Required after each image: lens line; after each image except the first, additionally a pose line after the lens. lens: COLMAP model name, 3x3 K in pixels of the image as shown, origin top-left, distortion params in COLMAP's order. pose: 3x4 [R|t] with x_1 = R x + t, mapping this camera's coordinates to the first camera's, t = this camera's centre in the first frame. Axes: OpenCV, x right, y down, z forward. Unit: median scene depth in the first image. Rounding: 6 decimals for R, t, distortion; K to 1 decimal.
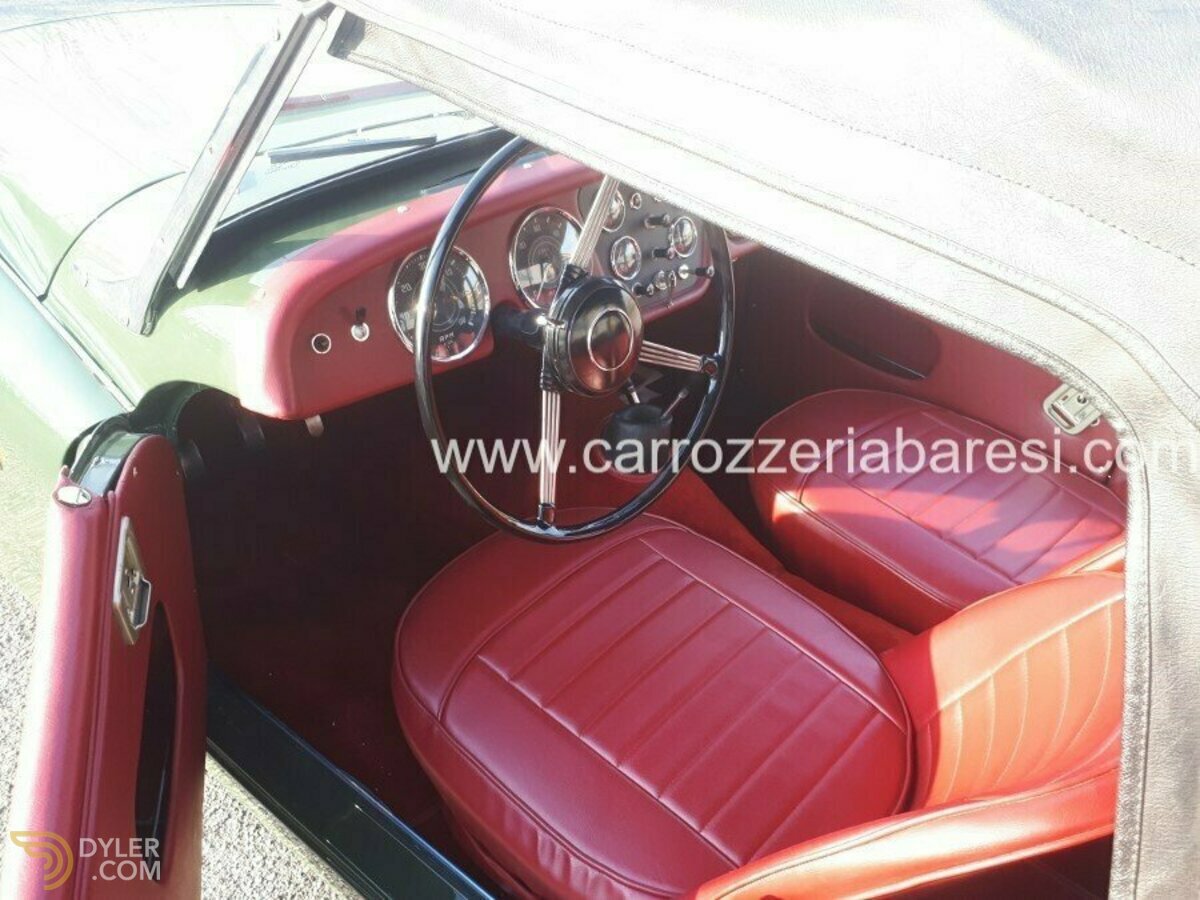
lens RADIAL K [[987.4, 0, 612.1], [0, 987.4, 449.6], [0, 0, 1]] dist [0.038016, -0.040725]
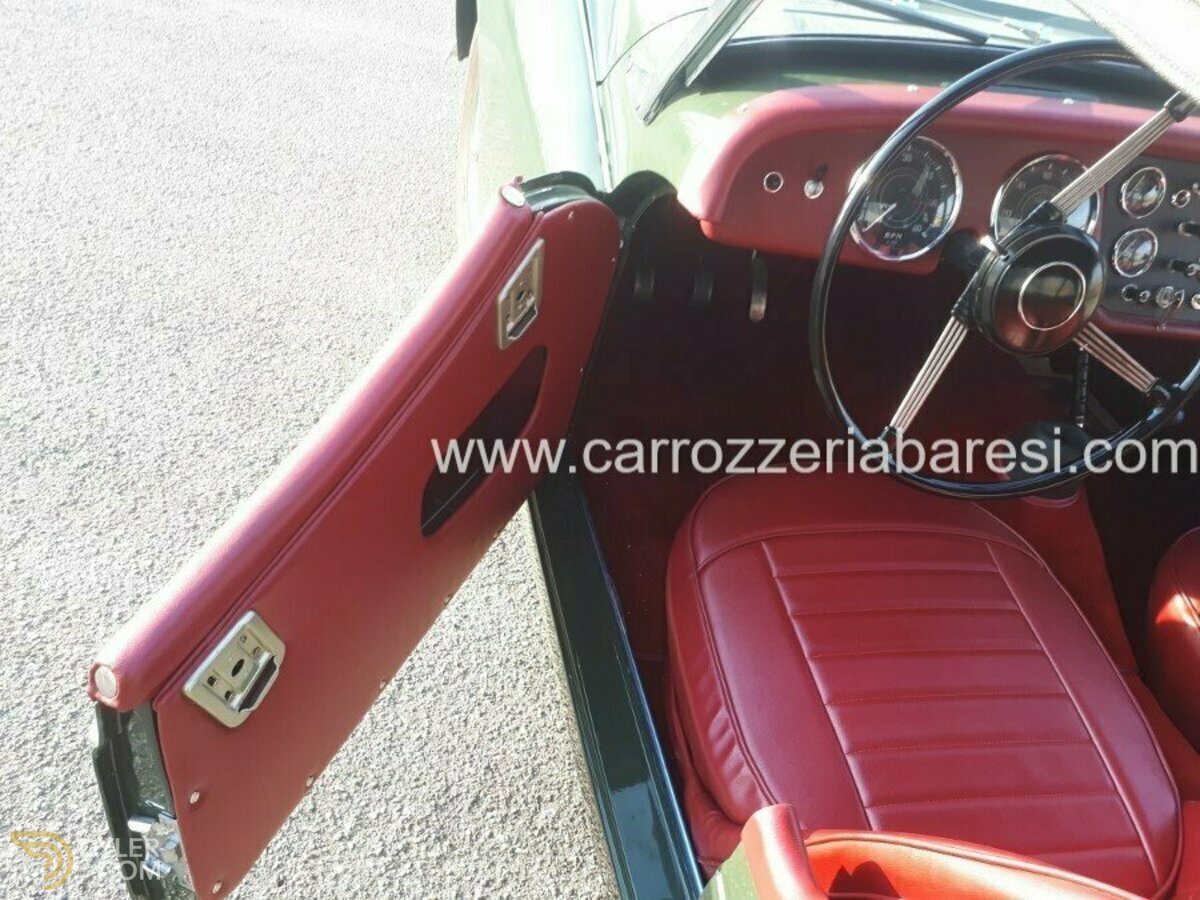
lens RADIAL K [[987.4, 0, 612.1], [0, 987.4, 449.6], [0, 0, 1]] dist [0.038016, -0.040725]
pose [[0.780032, 0.467926, -0.415447, 0.113565], [-0.464185, 0.877937, 0.117297, 0.080156], [0.419622, 0.101349, 0.902023, 0.027335]]
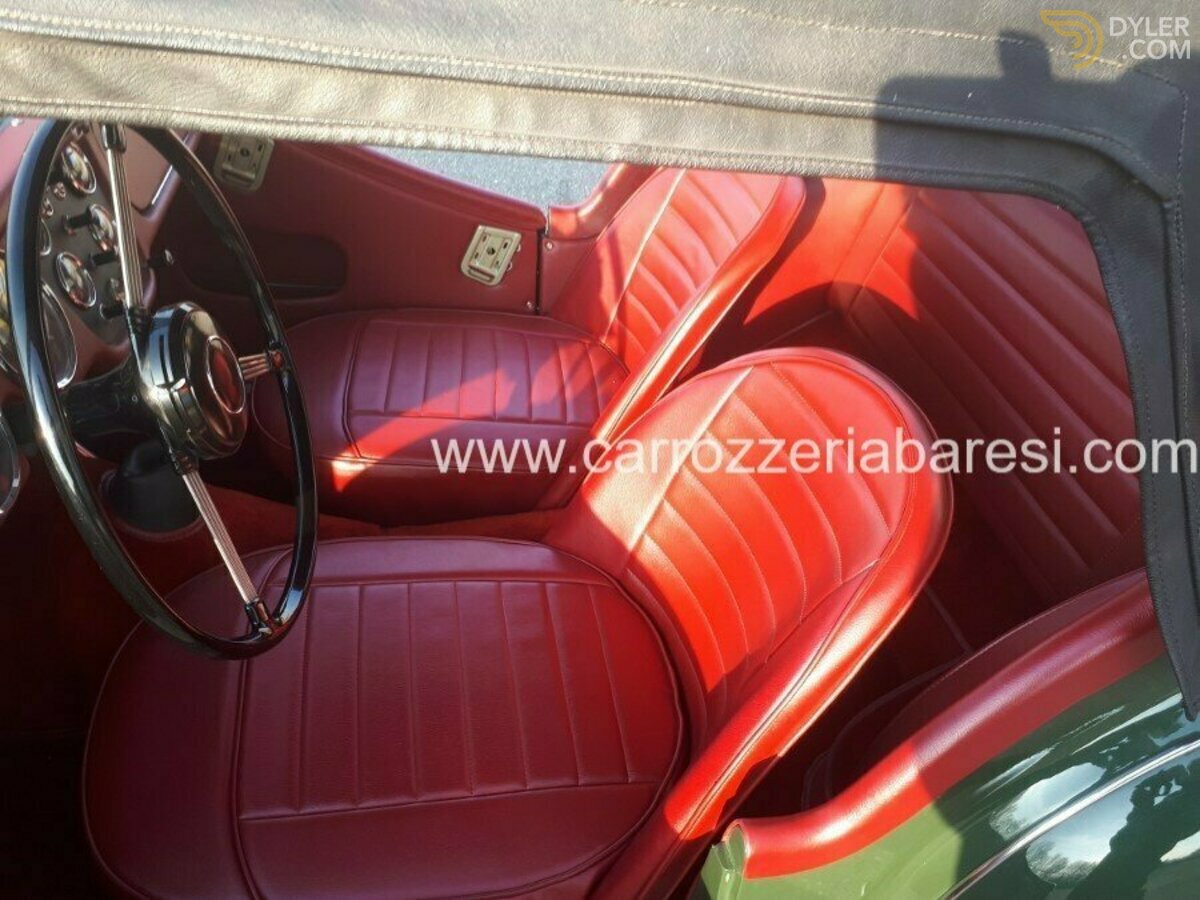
lens RADIAL K [[987.4, 0, 612.1], [0, 987.4, 449.6], [0, 0, 1]] dist [0.038016, -0.040725]
pose [[0.612717, -0.477557, 0.629696, -0.317903], [0.407699, 0.873573, 0.265805, -0.133974], [-0.677023, 0.093863, 0.729952, 0.215128]]
